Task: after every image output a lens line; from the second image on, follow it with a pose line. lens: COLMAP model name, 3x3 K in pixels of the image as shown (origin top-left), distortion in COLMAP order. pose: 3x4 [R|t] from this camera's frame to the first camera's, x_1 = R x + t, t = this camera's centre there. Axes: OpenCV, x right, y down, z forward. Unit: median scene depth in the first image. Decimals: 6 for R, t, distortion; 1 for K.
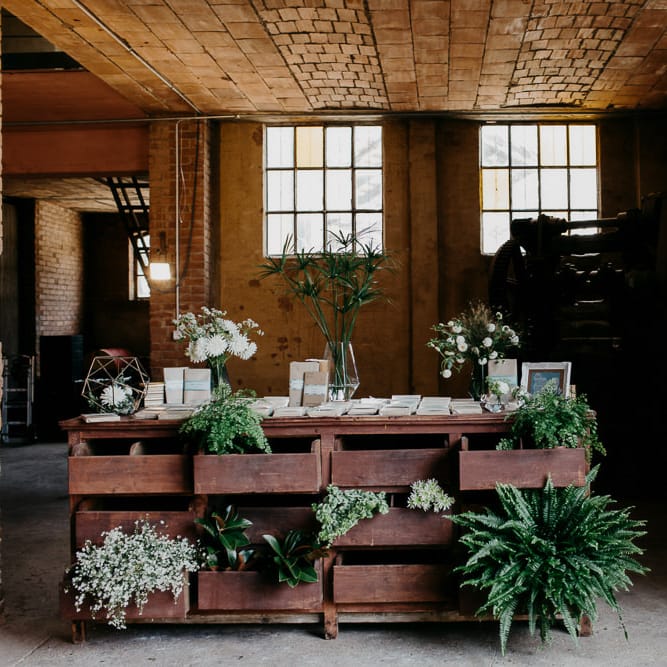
lens RADIAL K [[1662.2, 0, 333.5], [0, 1662.2, 333.5], [0, 0, 1]] dist [-0.062603, -0.024859]
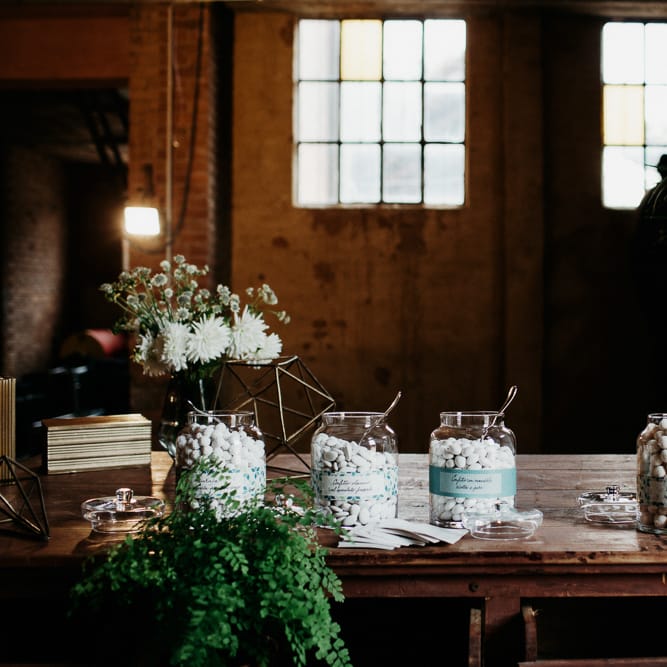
lens RADIAL K [[2299.2, 0, 333.5], [0, 2299.2, 333.5], [0, 0, 1]] dist [-0.118005, -1.332792]
pose [[0.999607, 0.015025, -0.023655, -0.017701], [-0.014836, 0.999857, 0.008158, -0.000252], [0.023774, -0.007803, 0.999687, 0.381832]]
